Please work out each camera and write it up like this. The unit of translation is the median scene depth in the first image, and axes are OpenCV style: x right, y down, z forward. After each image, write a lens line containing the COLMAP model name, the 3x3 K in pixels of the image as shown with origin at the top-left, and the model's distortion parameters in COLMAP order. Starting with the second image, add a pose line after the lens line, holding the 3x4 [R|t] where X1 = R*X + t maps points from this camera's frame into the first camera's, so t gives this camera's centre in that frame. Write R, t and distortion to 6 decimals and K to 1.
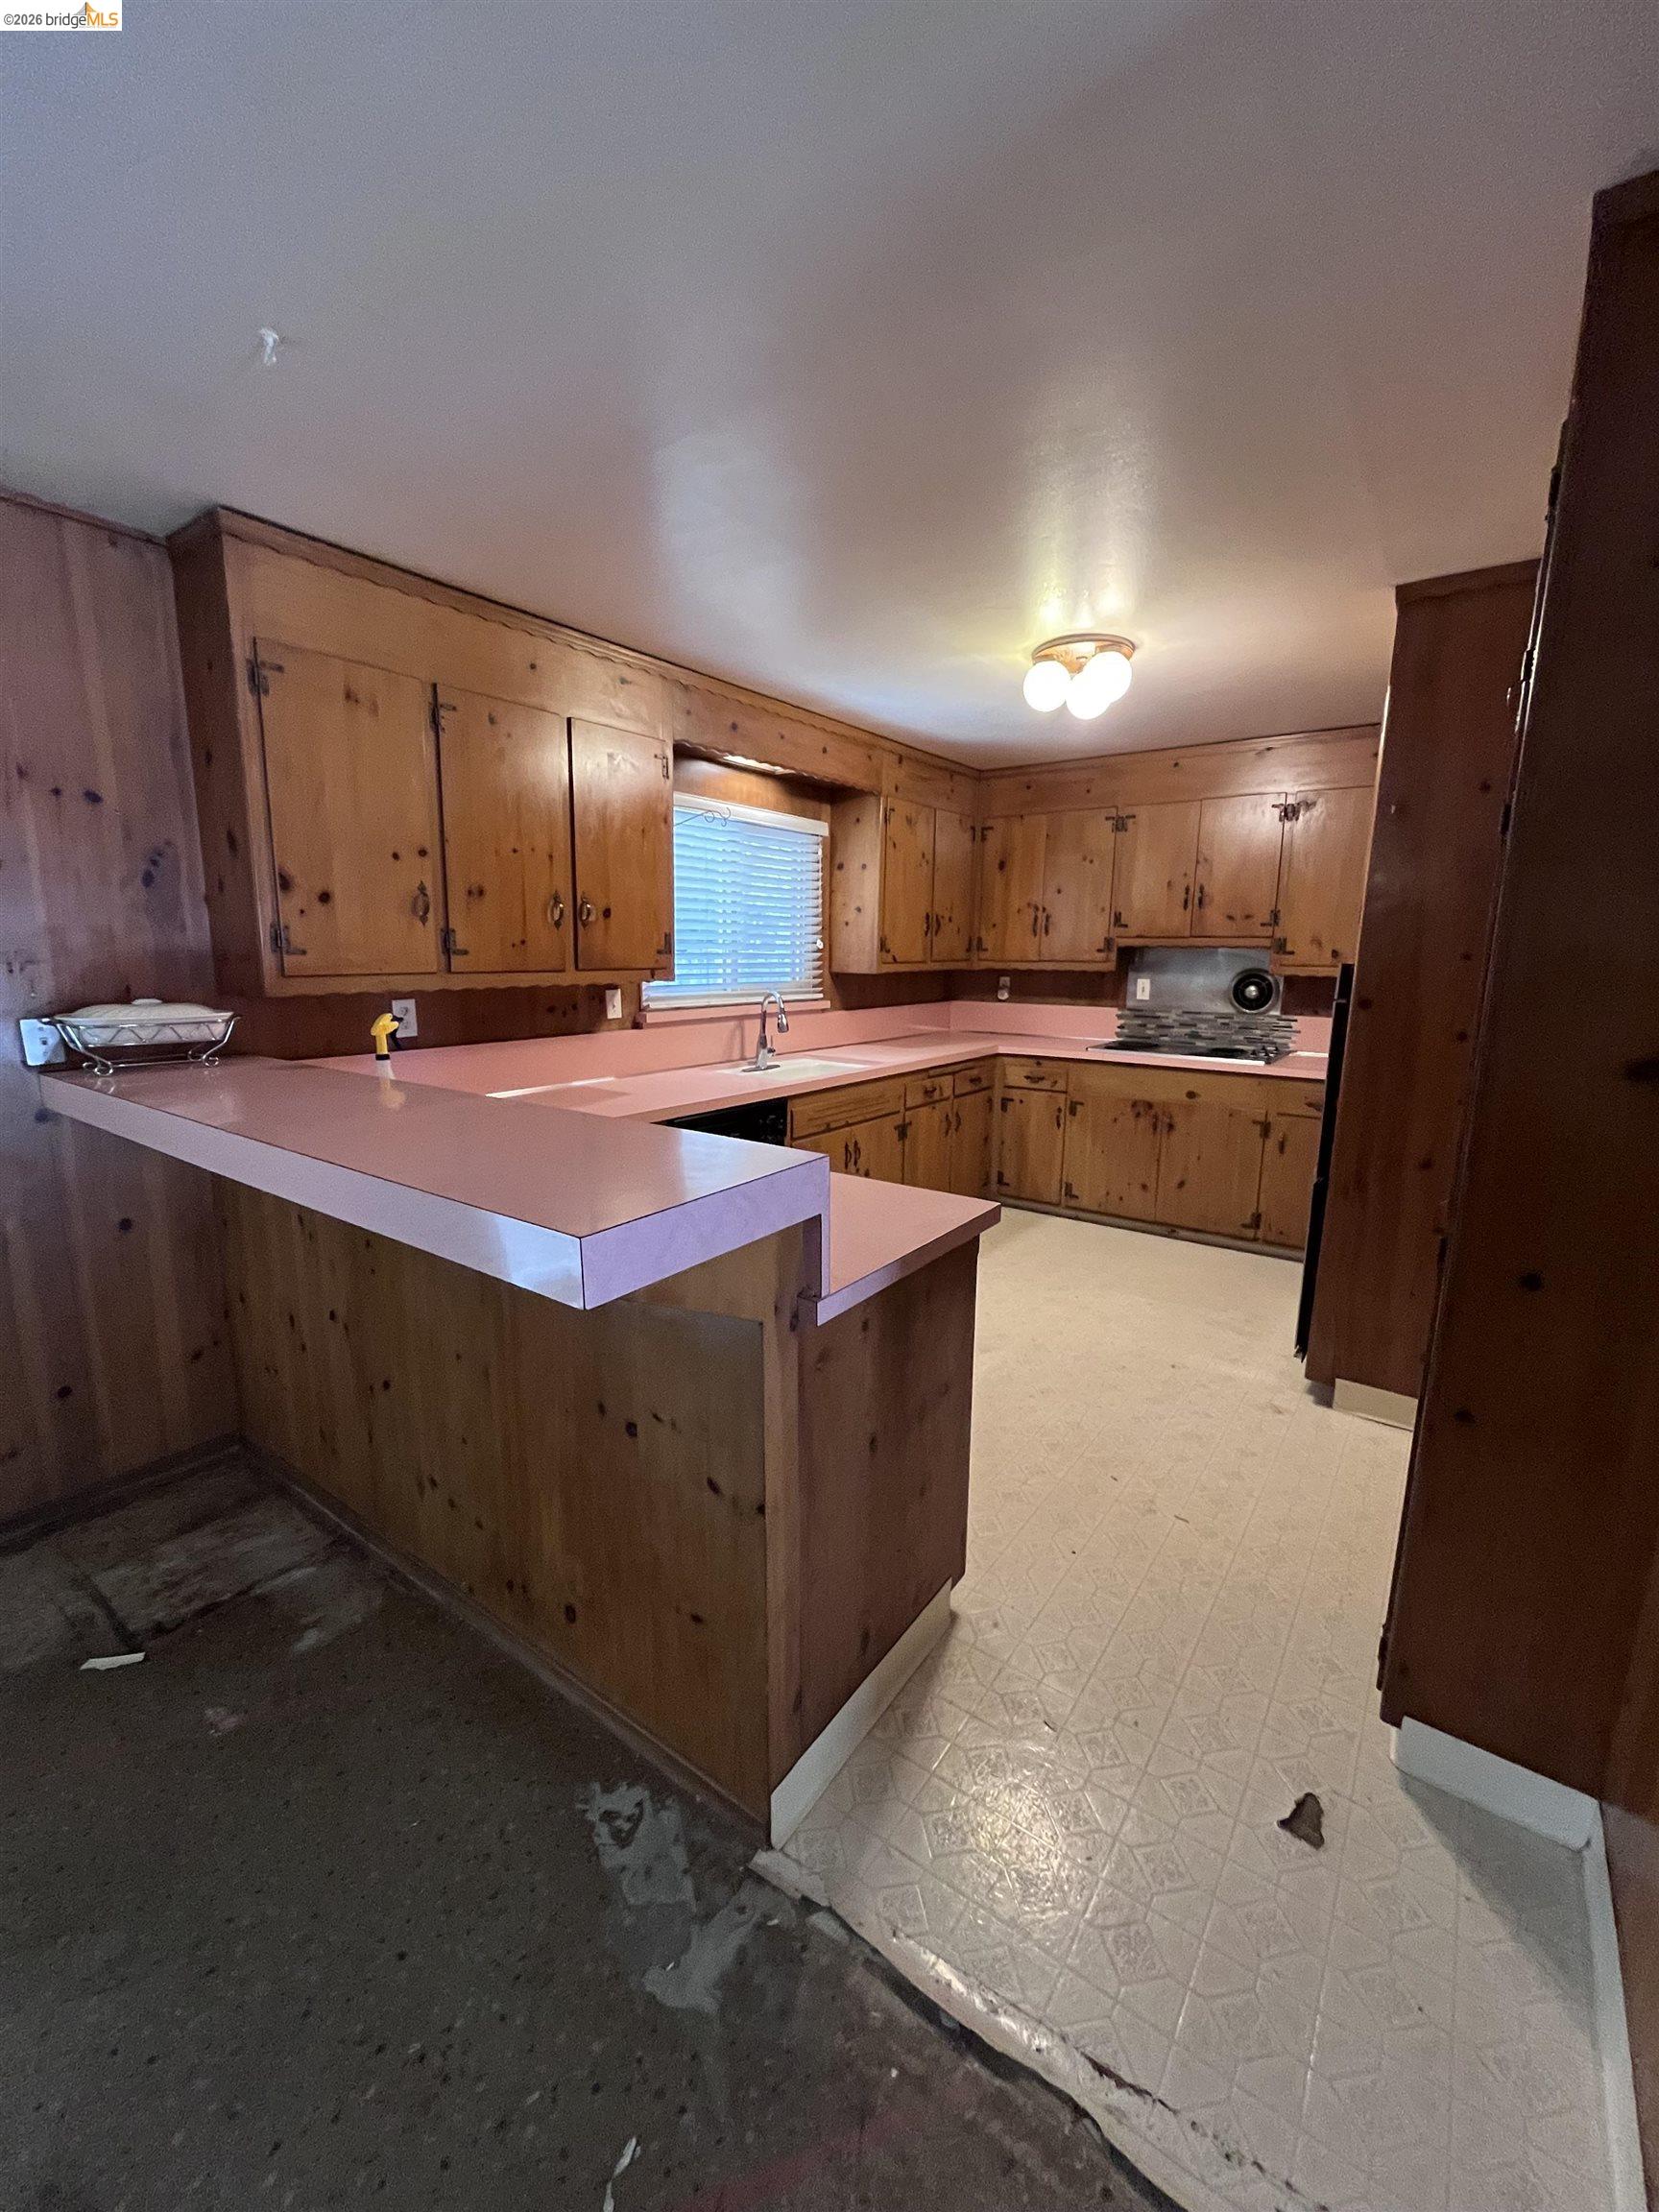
lens RADIAL K [[889.2, 0, 824.6], [0, 889.2, 1105.1], [0, 0, 1]] dist [-0.002543, 0.000048]
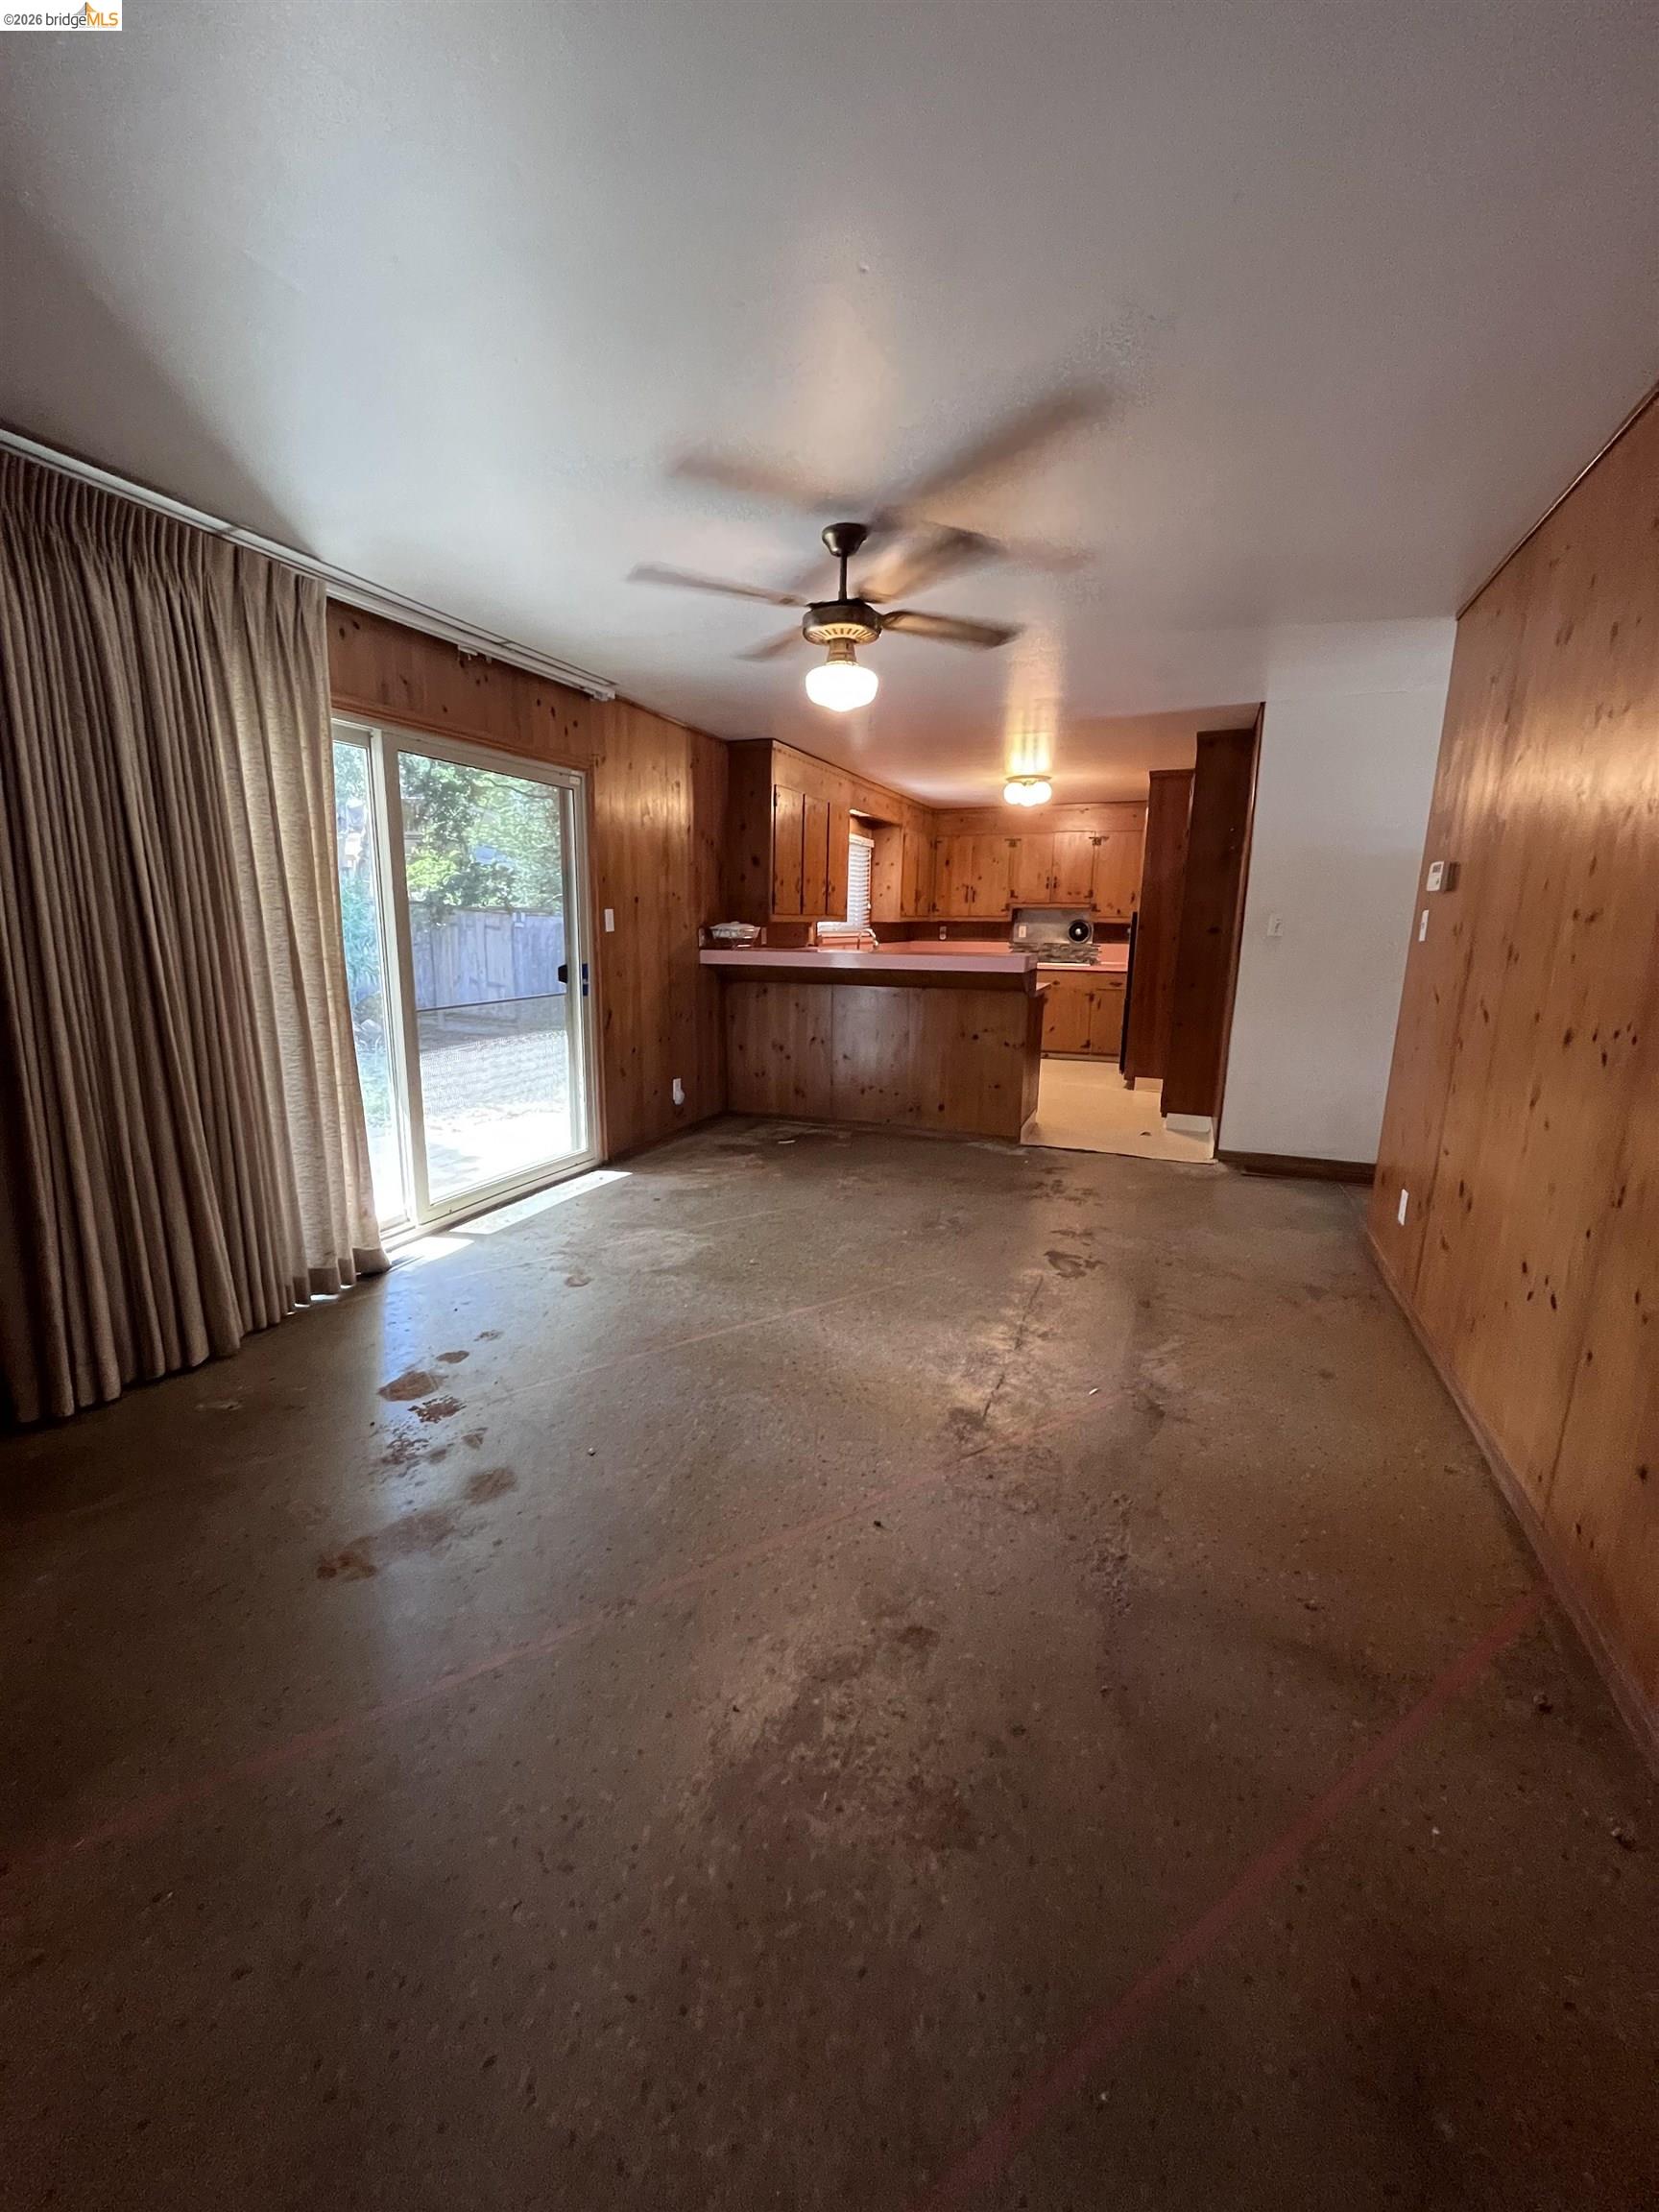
lens RADIAL K [[889.2, 0, 829.1], [0, 889.2, 1106.3], [0, 0, 1]] dist [-0.002543, 0.000048]
pose [[0.967200, -0.051498, 0.248740, -0.563712], [0.043928, 0.998390, 0.035893, 0.163345], [-0.250188, -0.023789, 0.967905, -0.772751]]
